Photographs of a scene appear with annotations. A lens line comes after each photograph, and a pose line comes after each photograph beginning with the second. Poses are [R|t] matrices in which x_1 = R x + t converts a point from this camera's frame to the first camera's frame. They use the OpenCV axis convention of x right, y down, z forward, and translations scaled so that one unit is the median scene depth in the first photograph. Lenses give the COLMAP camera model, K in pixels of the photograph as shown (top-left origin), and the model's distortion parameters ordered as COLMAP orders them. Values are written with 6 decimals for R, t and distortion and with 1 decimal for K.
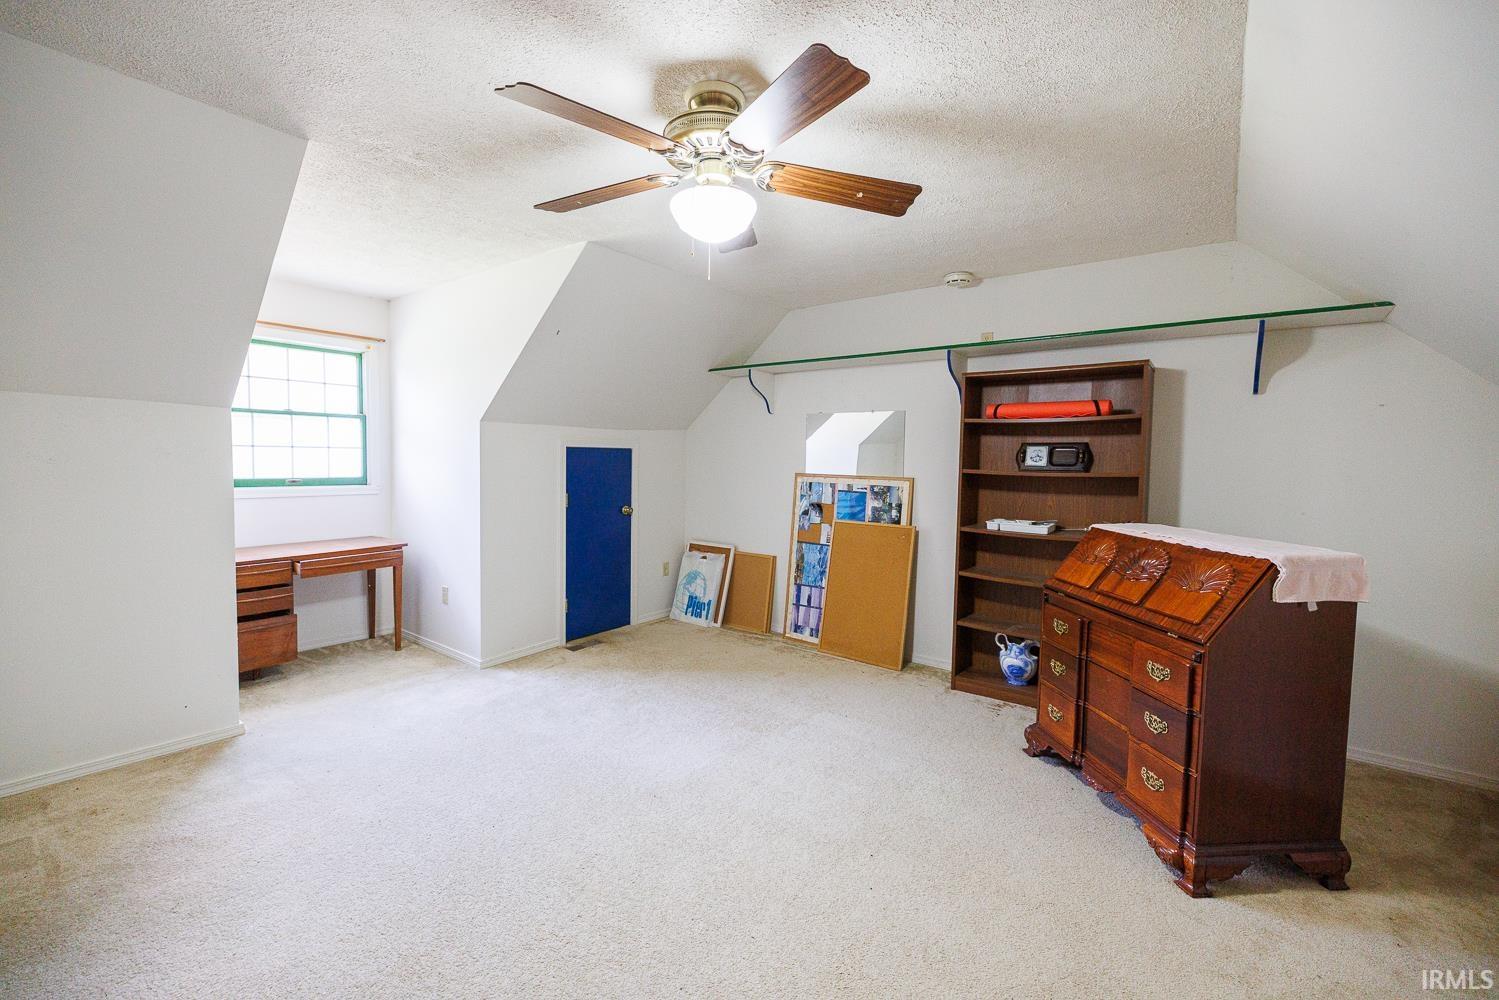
lens RADIAL K [[628.9, 0, 720.5], [0, 628.9, 494.4], [0, 0, 1]] dist [-0.000708, 0.000934]
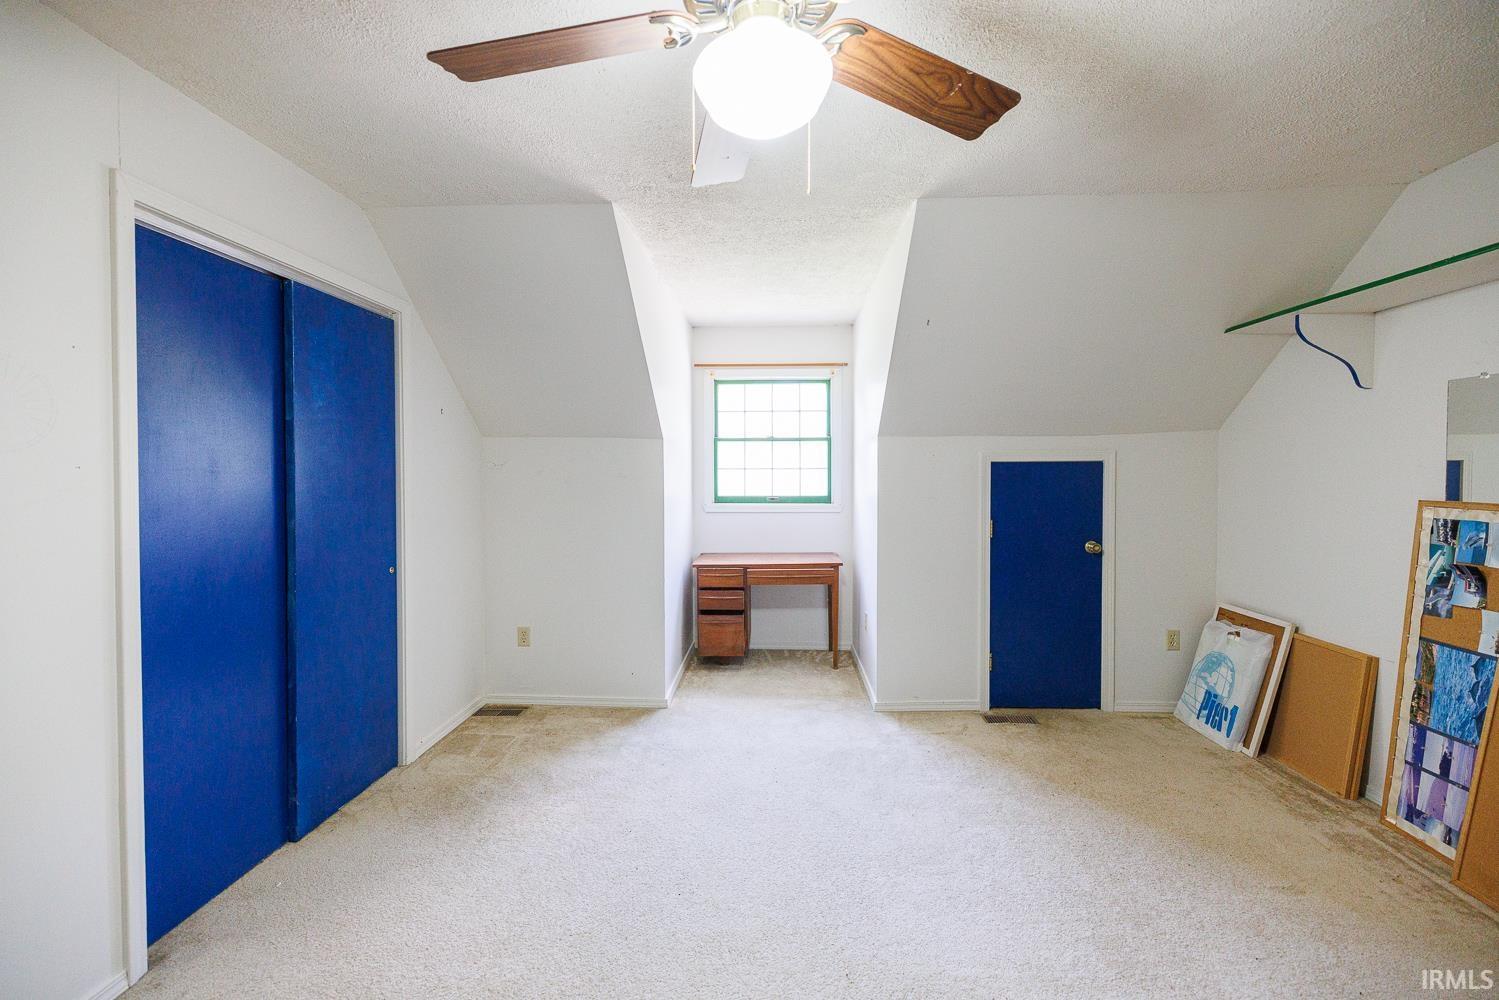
lens RADIAL K [[628.9, 0, 741.1], [0, 628.9, 489.5], [0, 0, 1]] dist [-0.000708, 0.000934]
pose [[0.589989, 0.006161, -0.807388, 0.207811], [-0.034012, 0.999273, -0.017228, -0.015845], [0.806695, 0.037625, 0.589769, 0.271122]]
